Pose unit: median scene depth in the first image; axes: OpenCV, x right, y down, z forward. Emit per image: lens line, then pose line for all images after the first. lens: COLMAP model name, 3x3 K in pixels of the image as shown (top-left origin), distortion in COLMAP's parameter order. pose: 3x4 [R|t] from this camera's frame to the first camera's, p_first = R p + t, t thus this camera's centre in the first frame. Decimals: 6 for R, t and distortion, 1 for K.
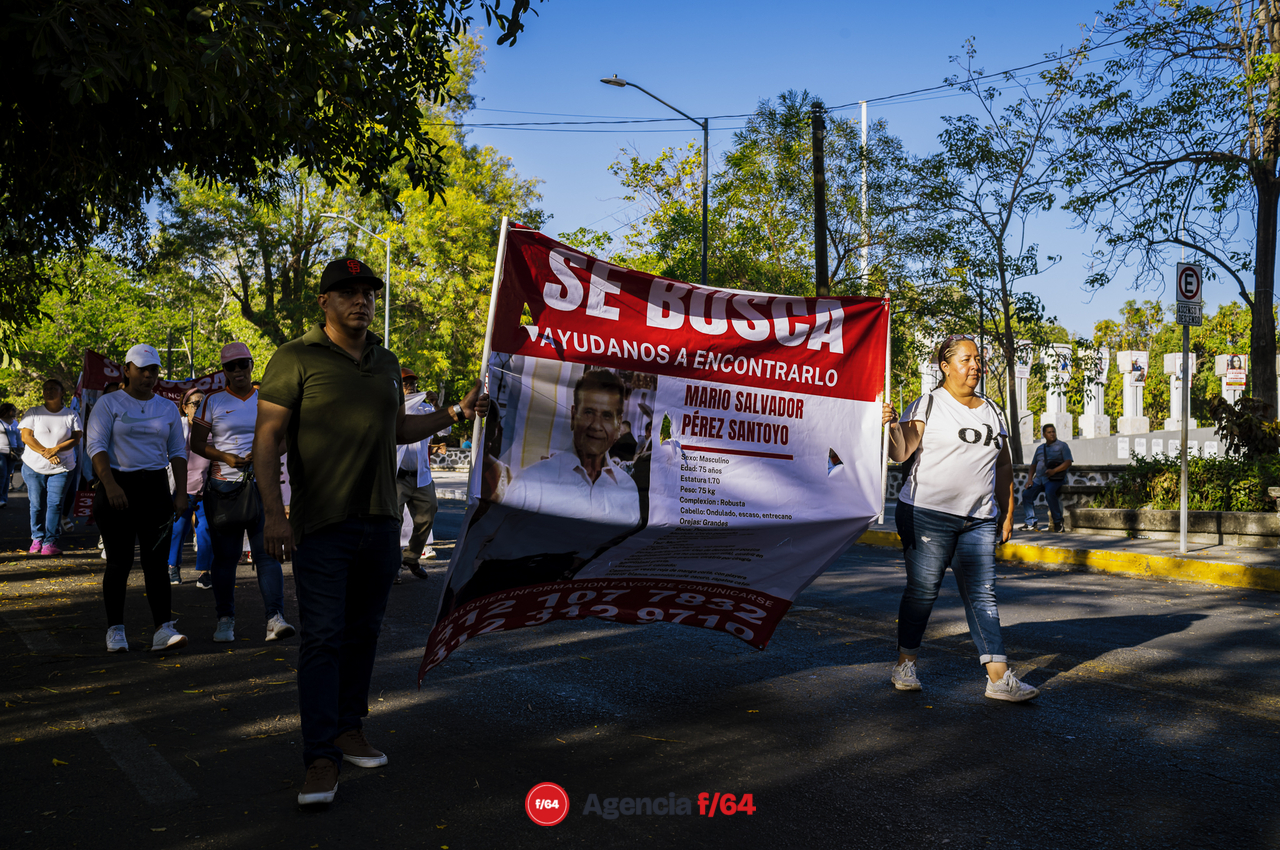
lens RADIAL K [[1265.7, 0, 640.0], [0, 1265.7, 425.0], [0, 0, 1]] dist [-0.137846, 0.445220]
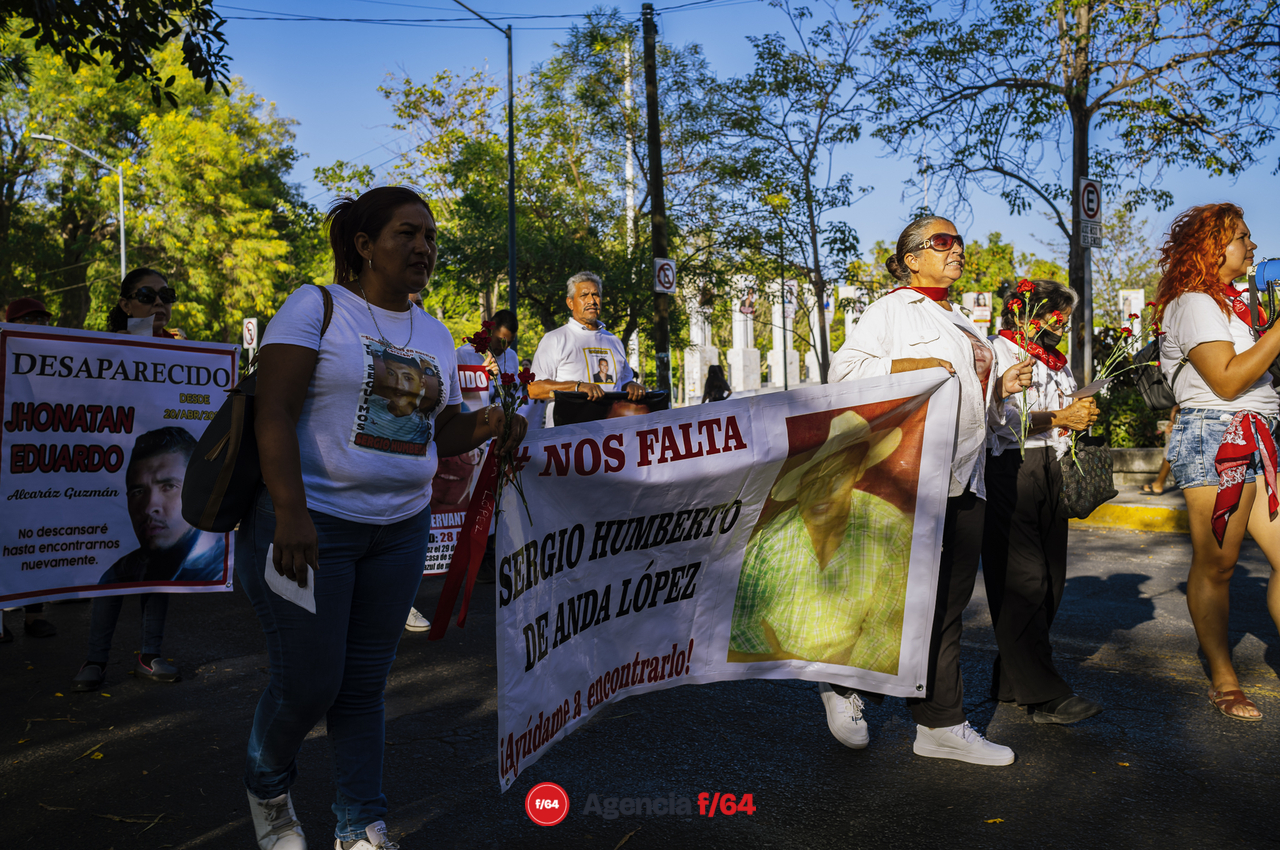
lens RADIAL K [[1265.7, 0, 640.0], [0, 1265.7, 425.0], [0, 0, 1]] dist [-0.137846, 0.445220]
pose [[0.981148, -0.035736, 0.189925, -0.028818], [0.027509, 0.998573, 0.045775, -0.000755], [-0.191290, -0.039687, 0.980731, 0.082809]]
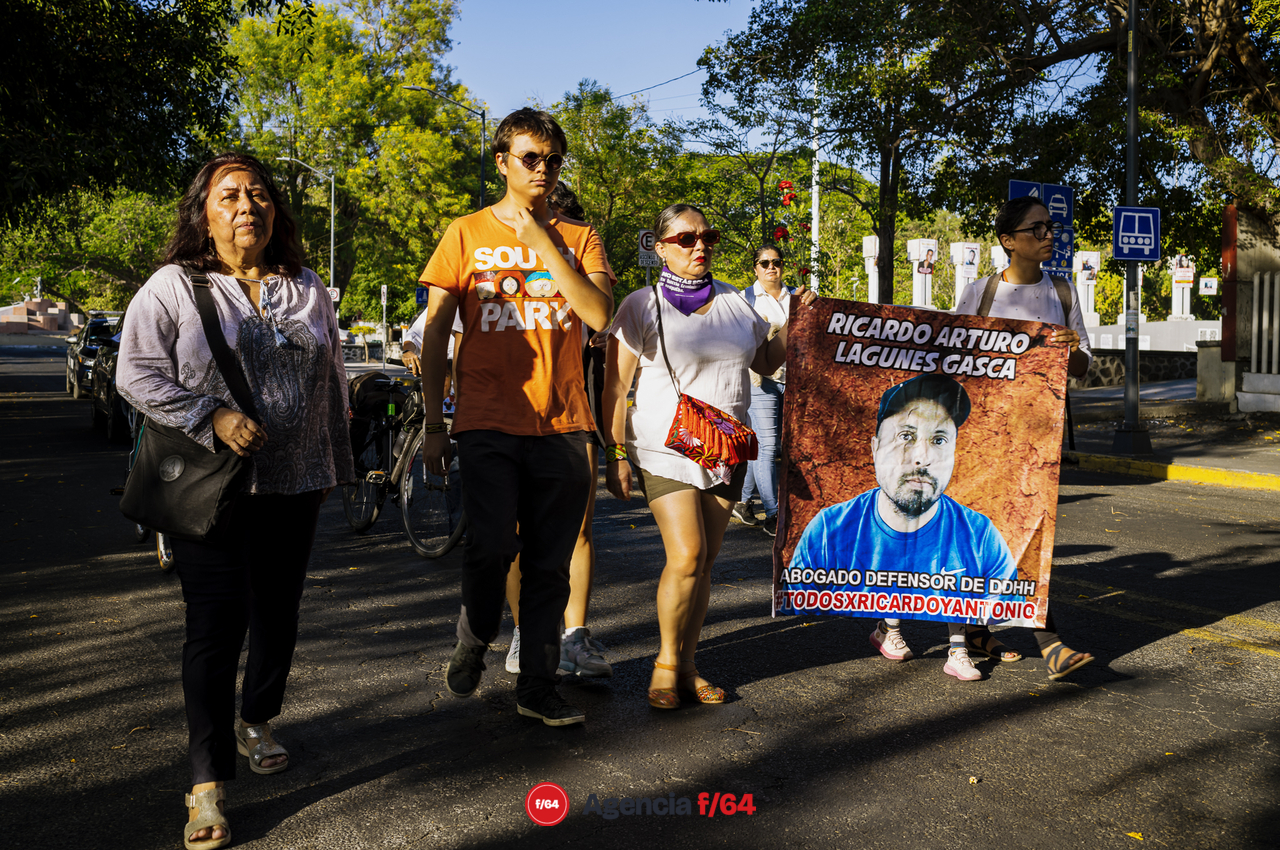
lens RADIAL K [[1265.7, 0, 640.0], [0, 1265.7, 425.0], [0, 0, 1]] dist [-0.137846, 0.445220]
pose [[0.998008, -0.000157, -0.063089, 0.263862], [0.005290, 0.996684, 0.081199, 0.000593], [0.062867, -0.081371, 0.994699, -0.394589]]
